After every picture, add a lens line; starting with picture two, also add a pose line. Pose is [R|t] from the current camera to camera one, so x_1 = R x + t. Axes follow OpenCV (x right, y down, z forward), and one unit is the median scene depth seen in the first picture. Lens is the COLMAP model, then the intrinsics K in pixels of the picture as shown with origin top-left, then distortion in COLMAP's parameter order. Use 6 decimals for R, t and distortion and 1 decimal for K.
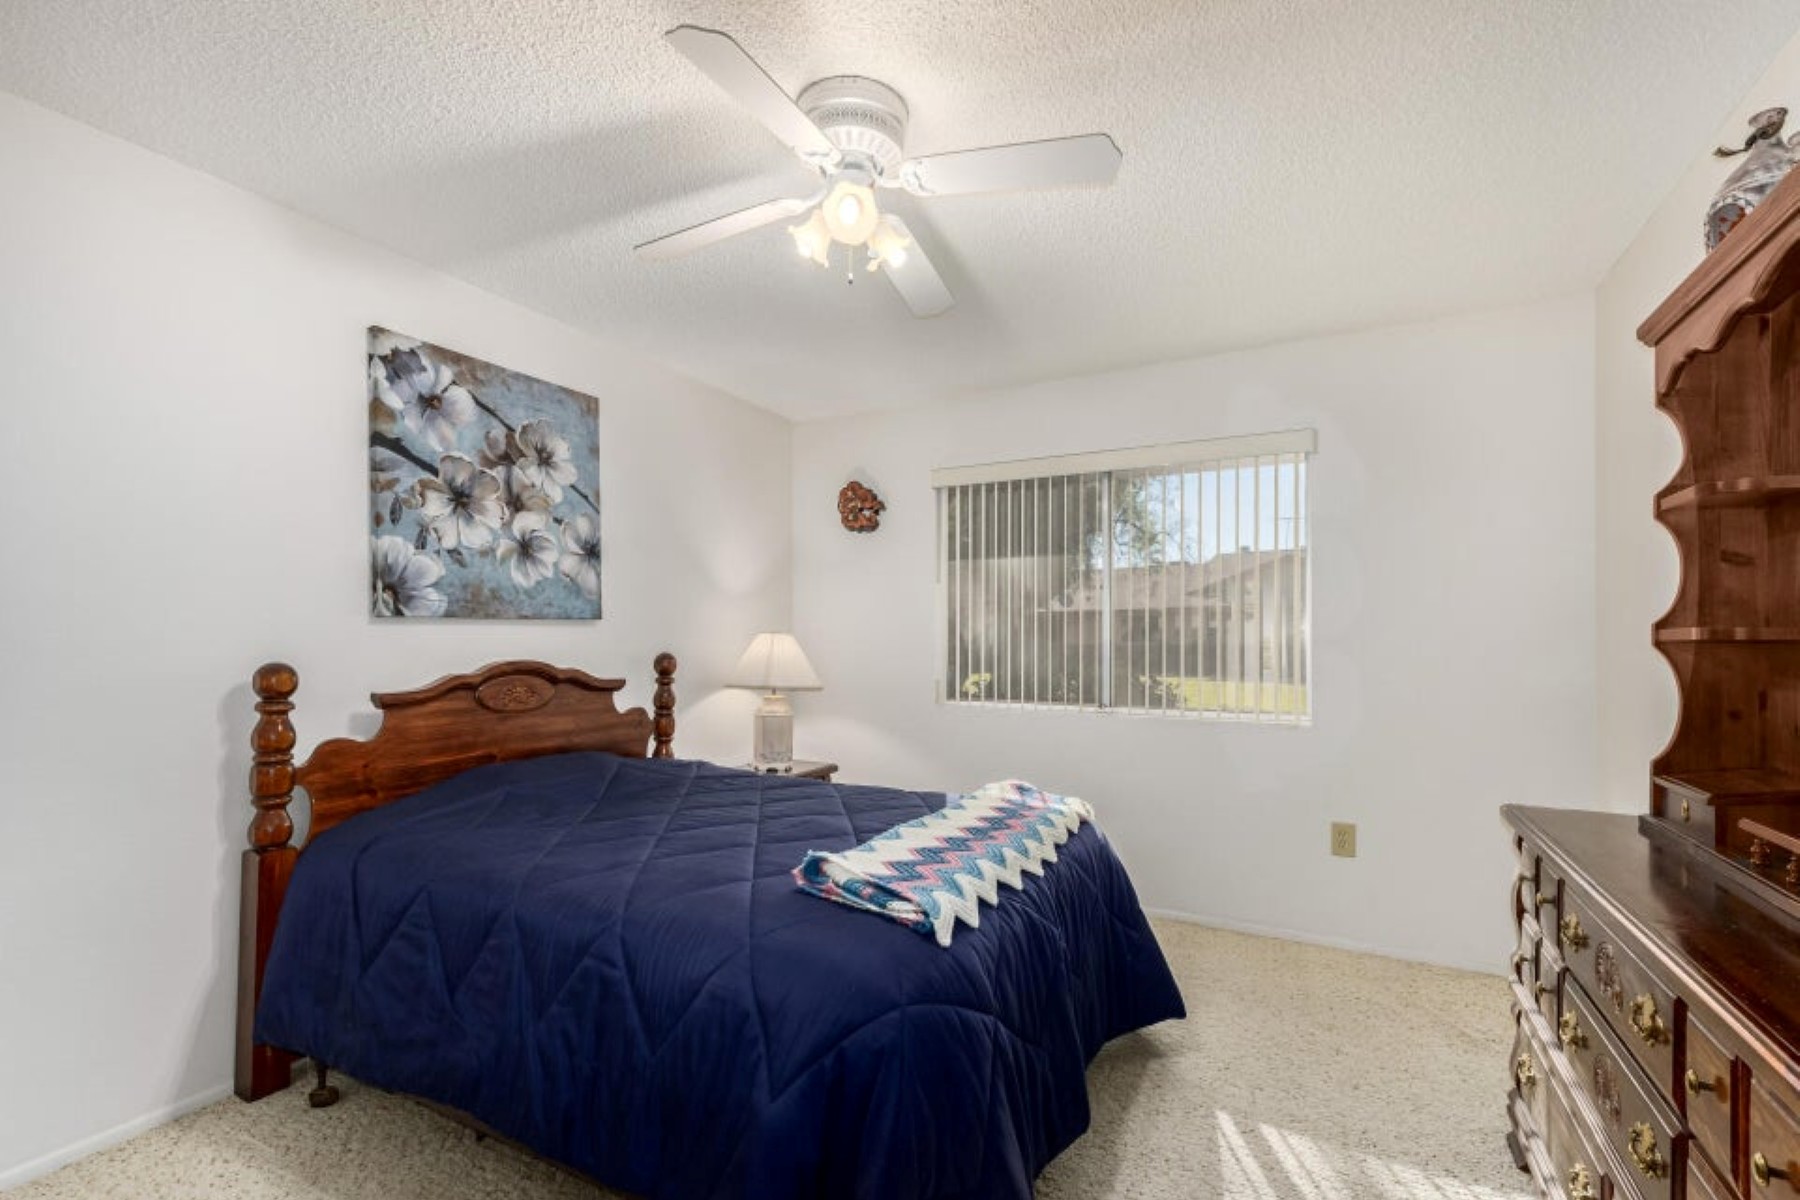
lens RADIAL K [[803.7, 0, 871.4], [0, 803.7, 633.1], [0, 0, 1]] dist [0.010574, -0.002661]
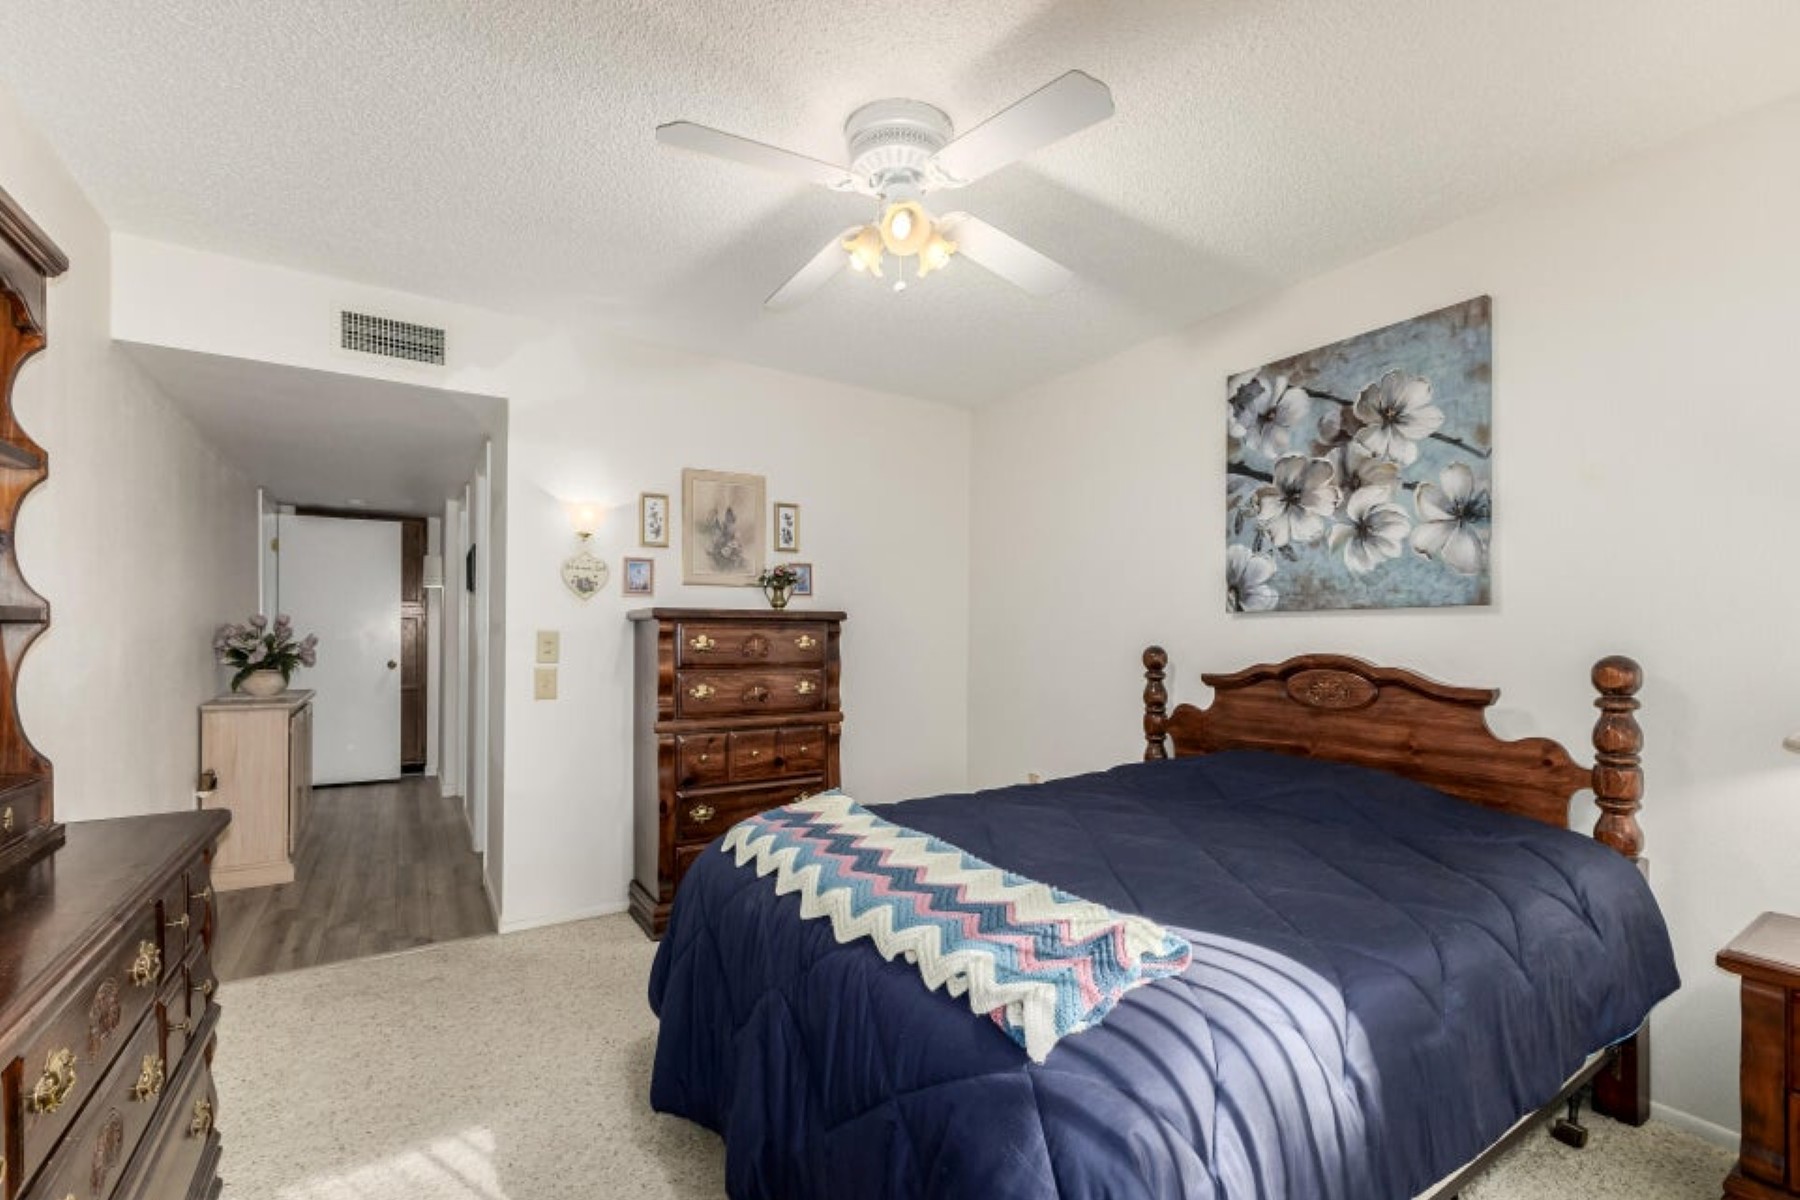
lens RADIAL K [[803.7, 0, 922.9], [0, 803.7, 624.5], [0, 0, 1]] dist [0.010574, -0.002661]
pose [[-0.477227, -0.002482, -0.878777, 0.613973], [0.006060, 0.999963, -0.006115, 0.002483], [0.878759, -0.008244, -0.477194, 1.046044]]
